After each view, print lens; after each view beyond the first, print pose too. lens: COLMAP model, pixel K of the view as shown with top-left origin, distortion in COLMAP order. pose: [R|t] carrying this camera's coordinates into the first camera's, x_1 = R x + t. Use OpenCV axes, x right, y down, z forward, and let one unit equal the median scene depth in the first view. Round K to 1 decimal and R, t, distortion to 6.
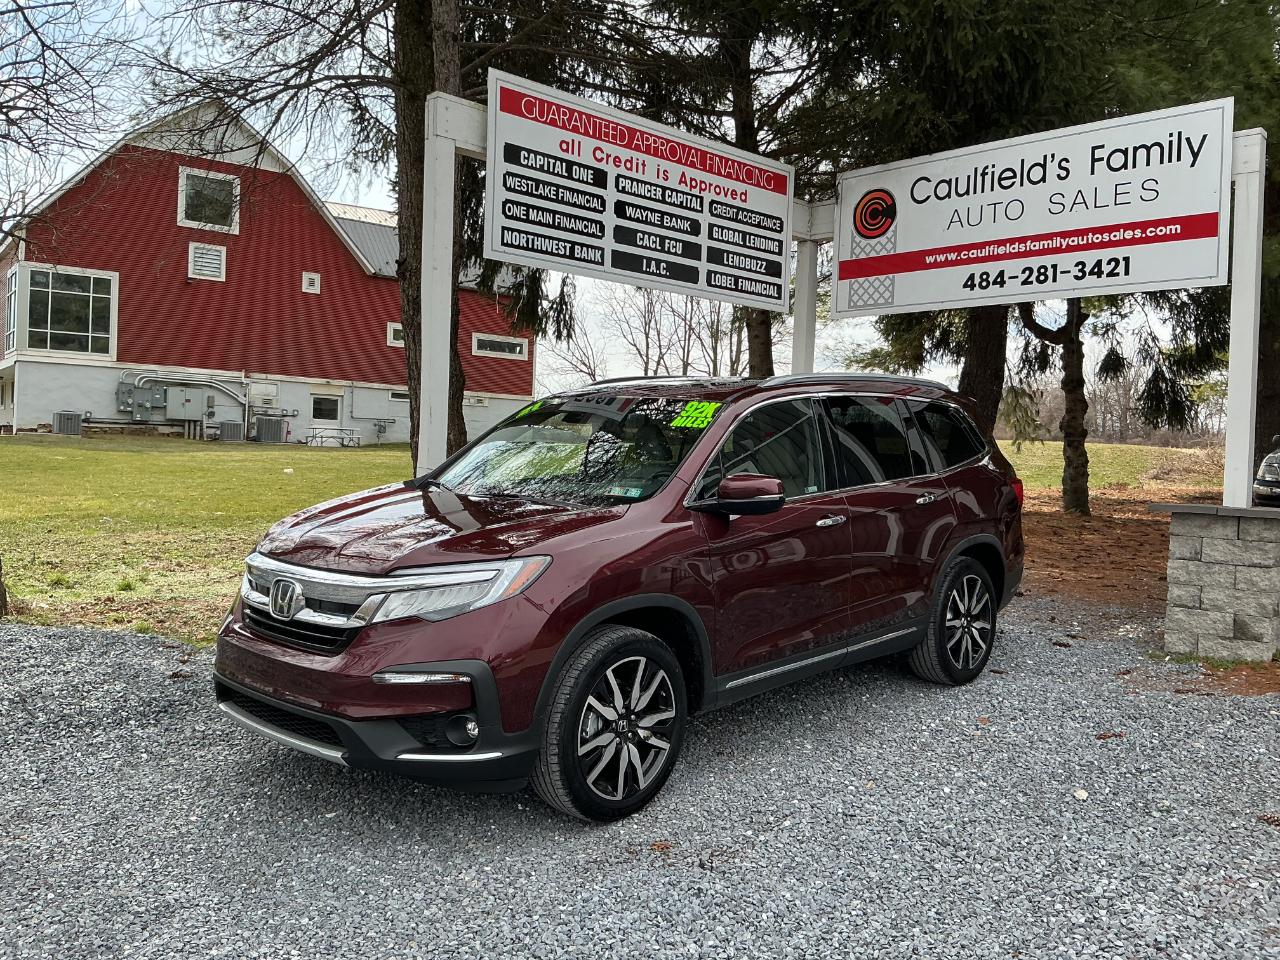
lens RADIAL K [[1081.2, 0, 636.5], [0, 1081.2, 485.4], [0, 0, 1]] dist [0.171083, -0.384600]
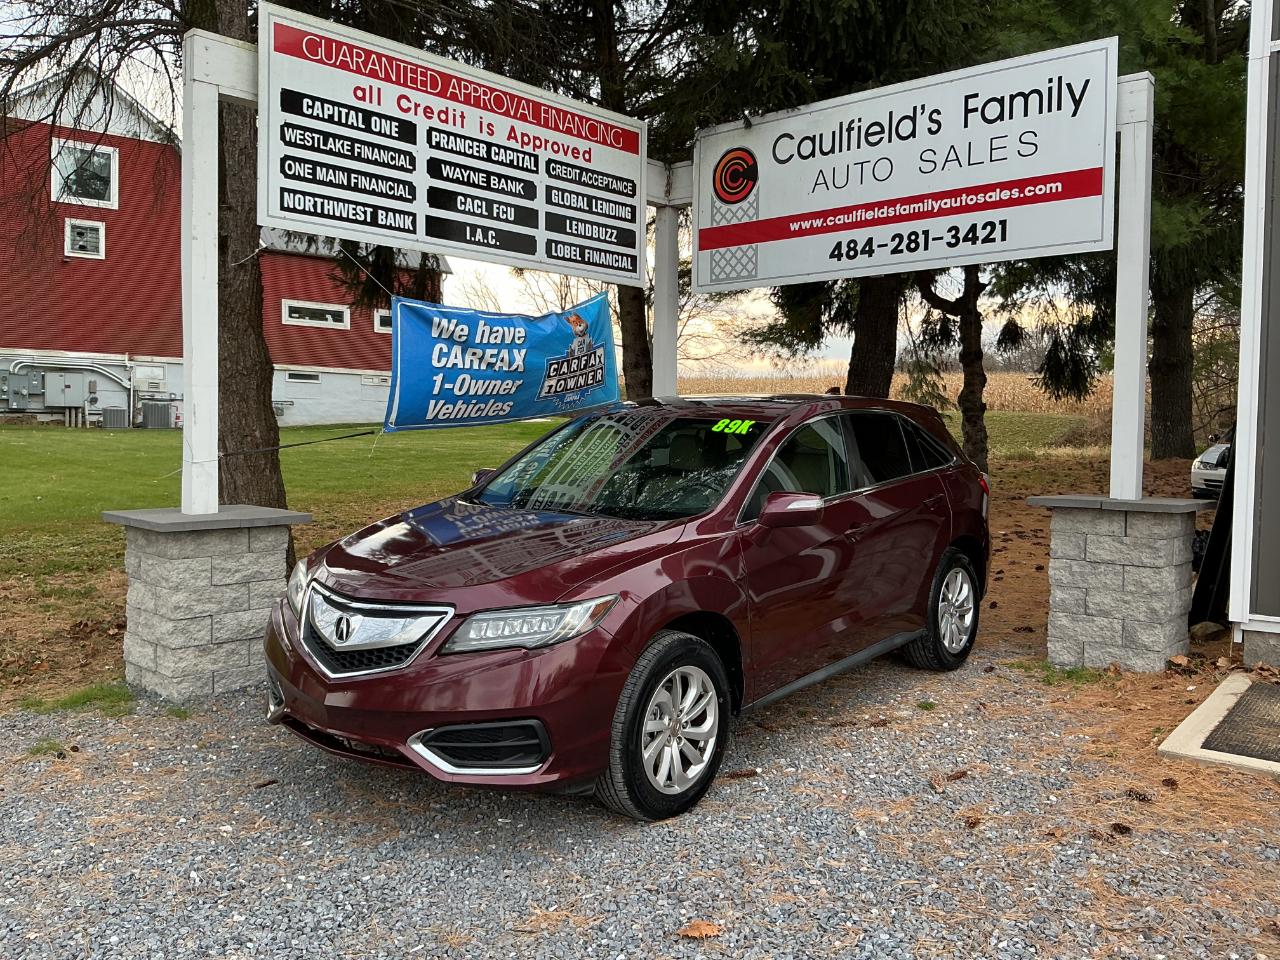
lens RADIAL K [[1078.3, 0, 636.0], [0, 1078.3, 489.0], [0, 0, 1]] dist [0.174785, -0.394591]
pose [[0.997809, -0.023529, 0.061827, 0.080568], [0.021845, 0.999376, 0.027765, -0.019144], [-0.062442, -0.026354, 0.997701, 0.113954]]
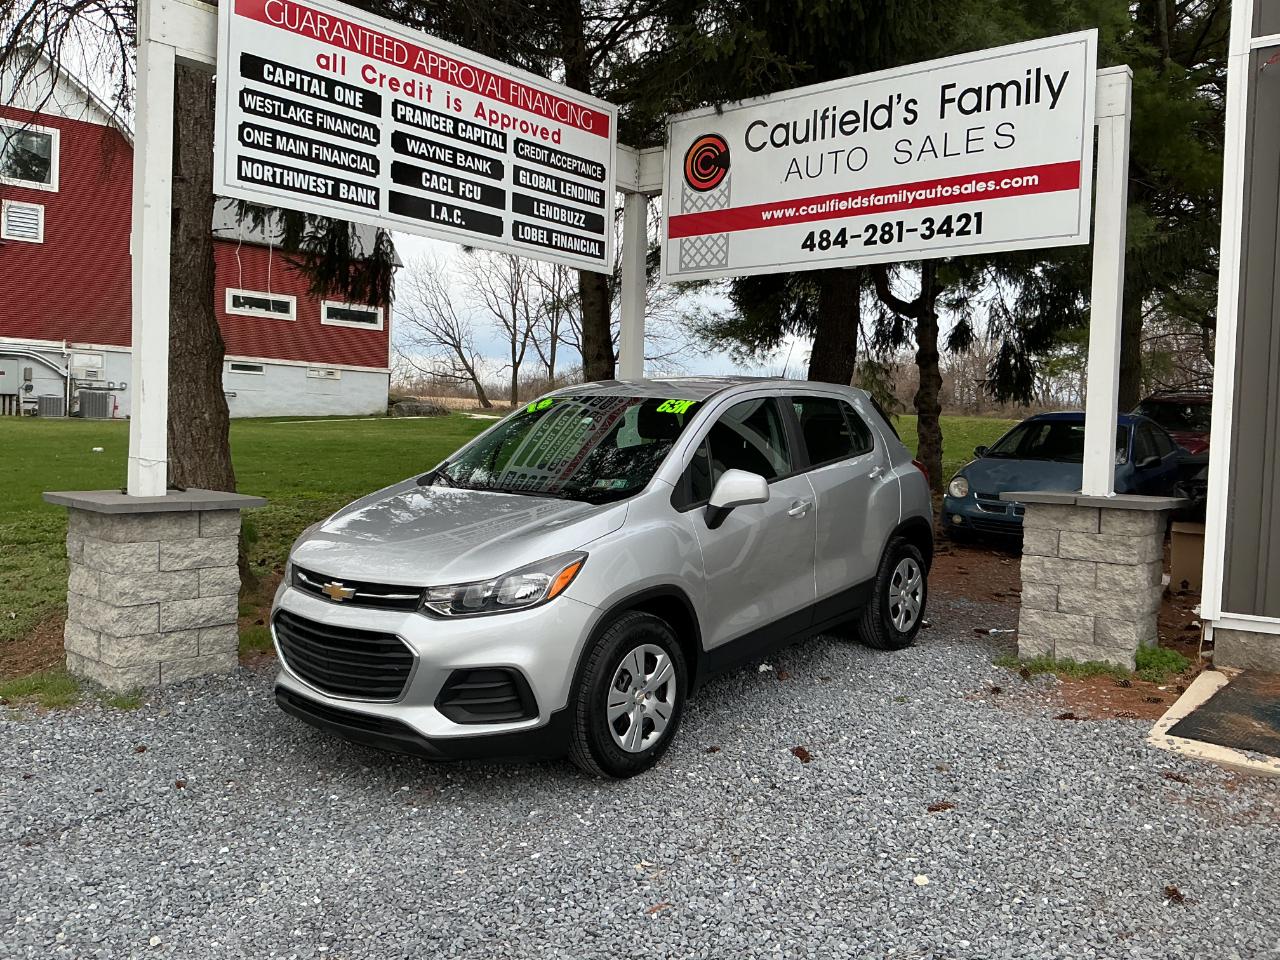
lens RADIAL K [[1078.3, 0, 636.0], [0, 1078.3, 489.0], [0, 0, 1]] dist [0.174785, -0.394591]
pose [[0.993803, -0.009169, 0.110774, 0.065941], [0.006125, 0.999595, 0.027784, -0.010720], [-0.110984, -0.026933, 0.993457, 0.136379]]
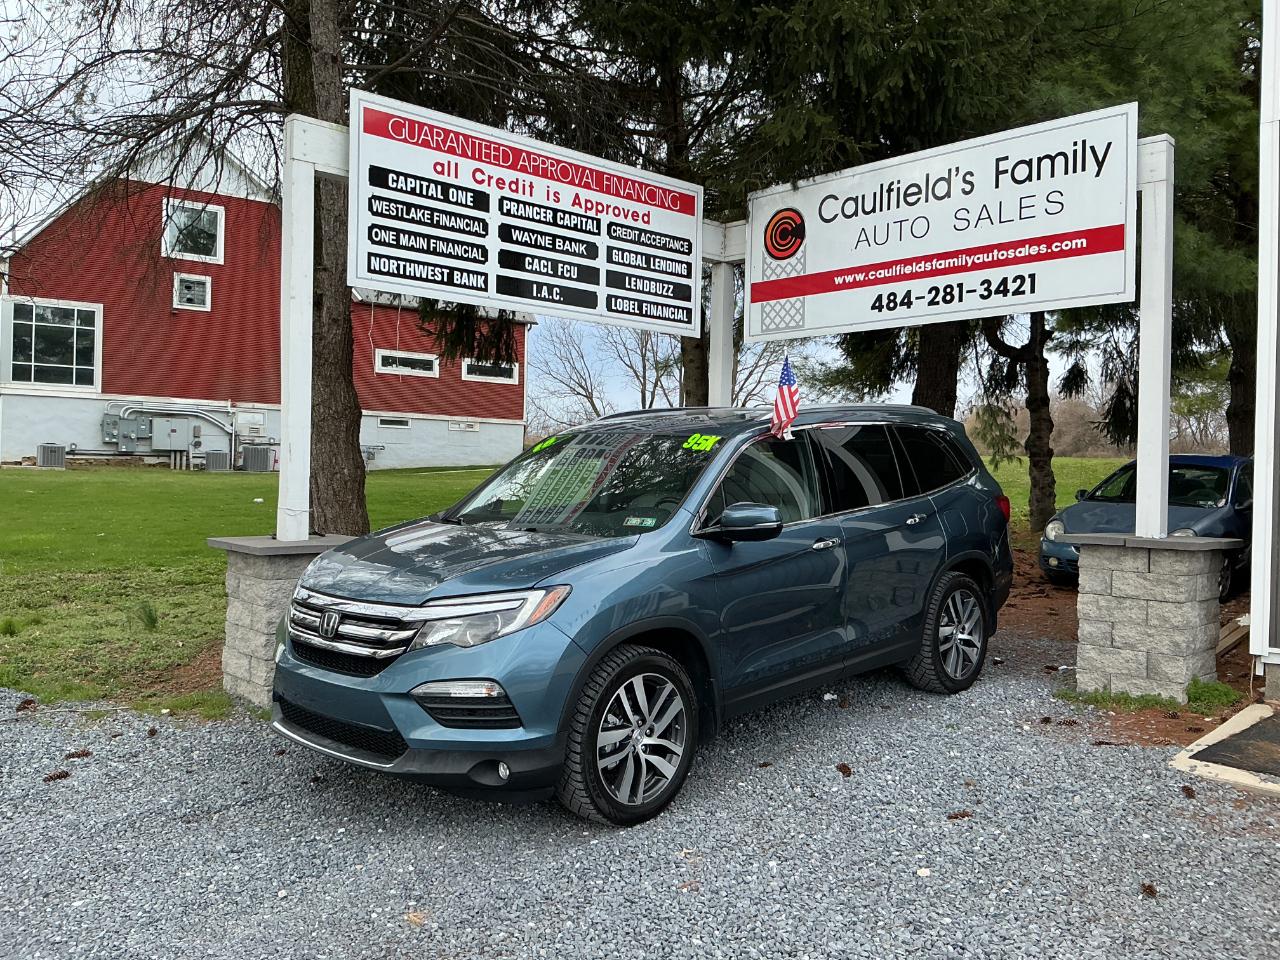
lens RADIAL K [[1078.3, 0, 636.0], [0, 1078.3, 489.0], [0, 0, 1]] dist [0.174785, -0.394591]
pose [[0.999794, -0.014840, -0.013855, 0.104574], [0.014622, 0.999770, -0.015686, -0.011125], [0.014085, 0.015480, 0.999781, 0.046965]]
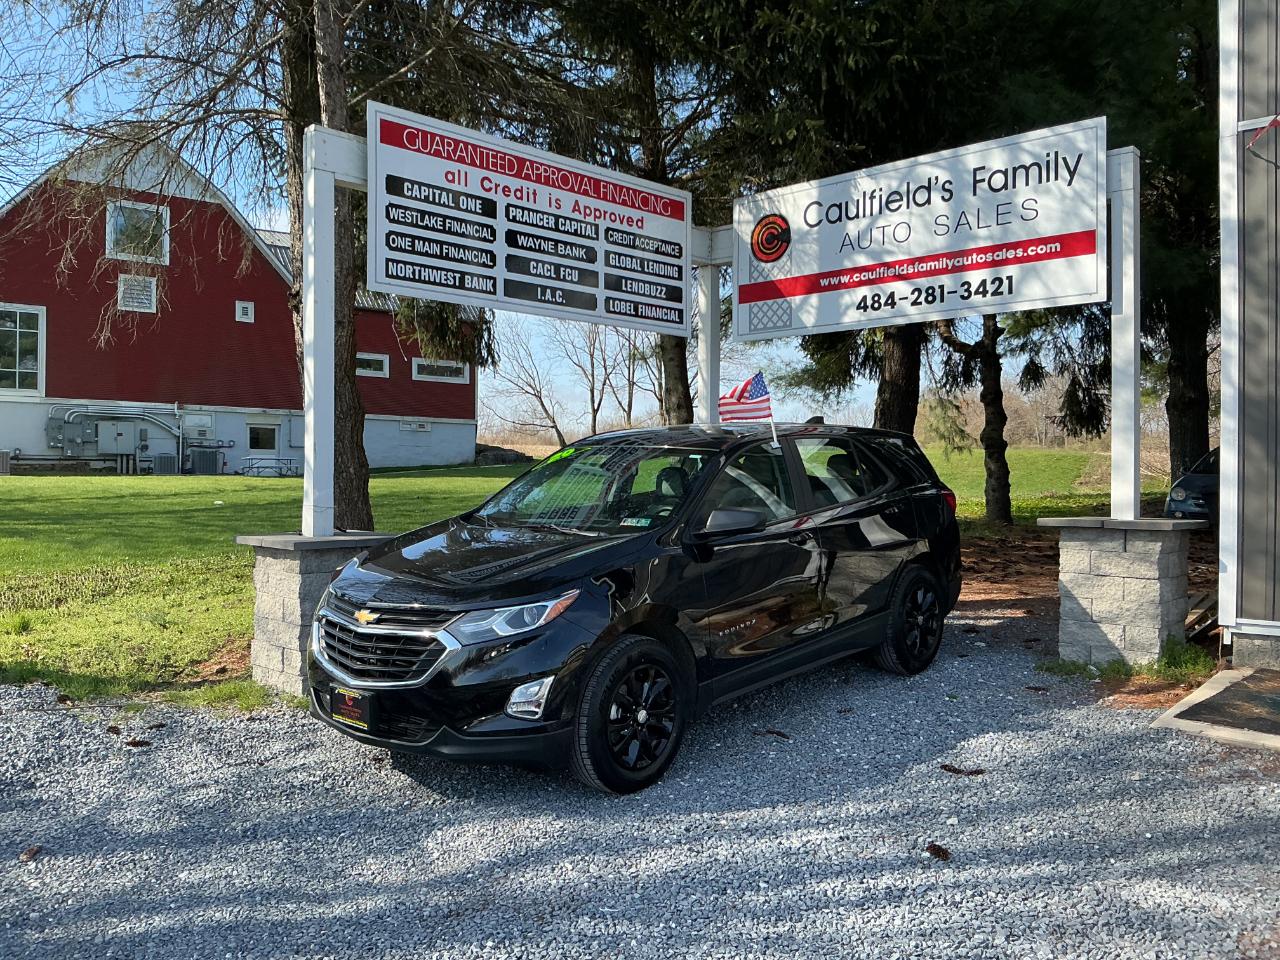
lens RADIAL K [[1078.1, 0, 640.0], [0, 1078.1, 480.0], [0, 0, 1]] dist [0.166003, -0.350398]
pose [[0.998595, -0.029659, 0.043903, 0.049653], [0.030597, 0.999314, -0.020843, -0.007735], [-0.043255, 0.022157, 0.998818, 0.006557]]
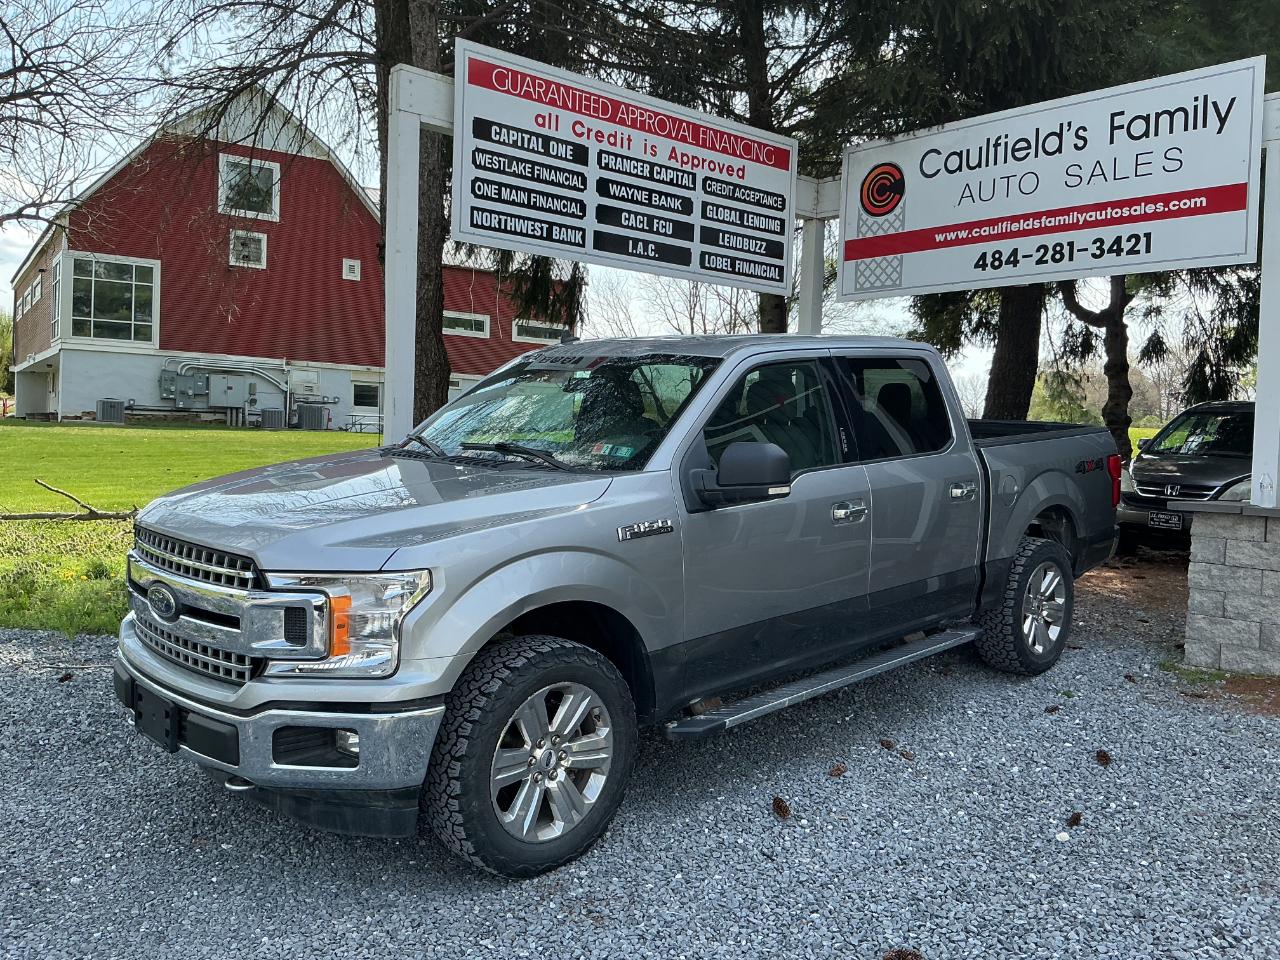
lens RADIAL K [[1081.2, 0, 636.5], [0, 1081.2, 485.4], [0, 0, 1]] dist [0.171083, -0.384600]
pose [[0.998800, 0.001371, -0.048961, 0.057739], [-0.000698, 0.999905, 0.013757, -0.007747], [0.048975, -0.013706, 0.998706, 0.051216]]
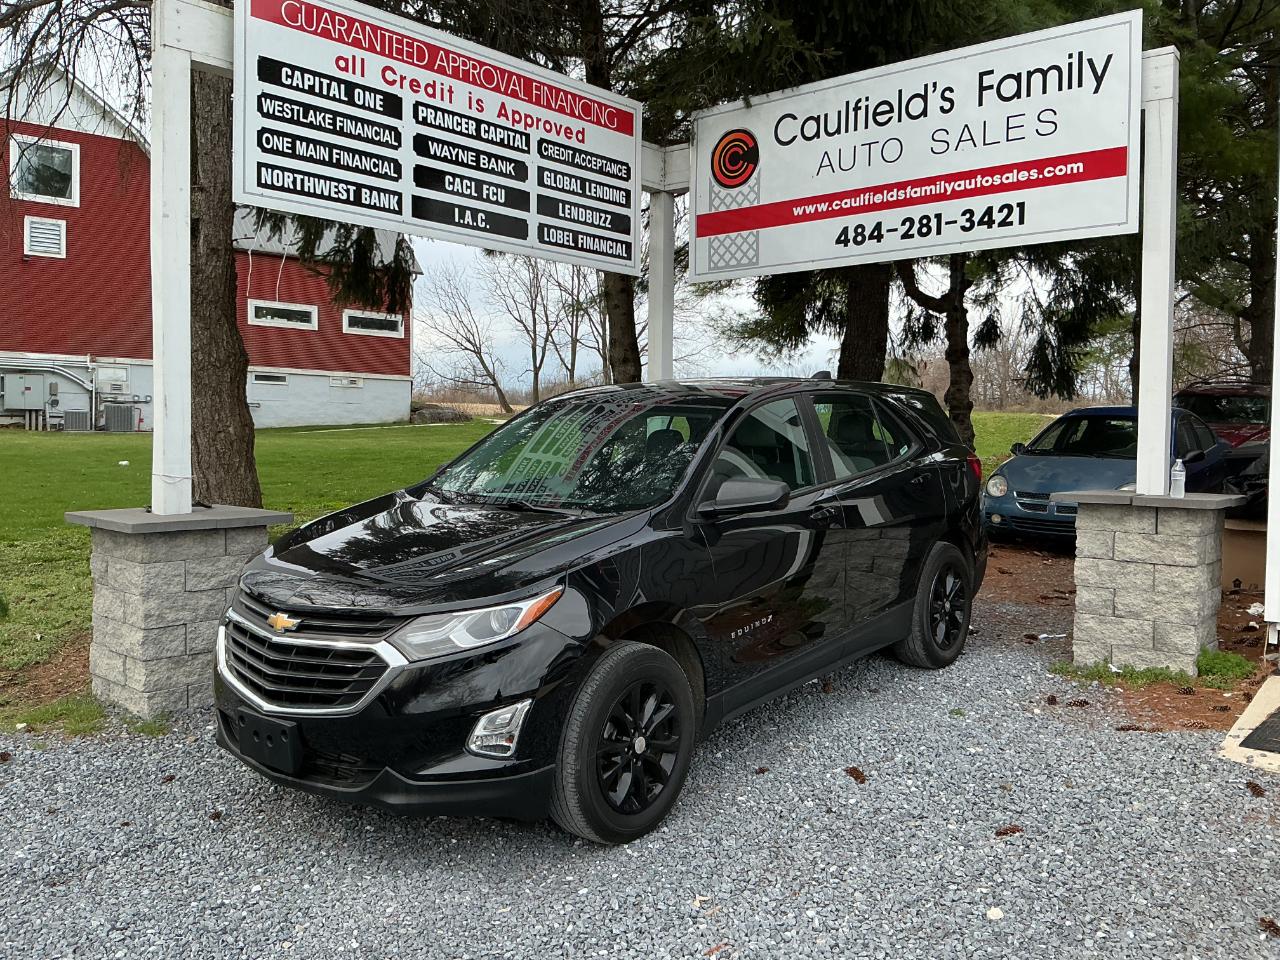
lens RADIAL K [[1078.3, 0, 636.0], [0, 1078.3, 489.0], [0, 0, 1]] dist [0.174785, -0.394591]
pose [[0.995474, -0.027878, 0.090854, 0.059726], [0.025635, 0.999339, 0.025763, -0.014227], [-0.091512, -0.023318, 0.995531, 0.161452]]
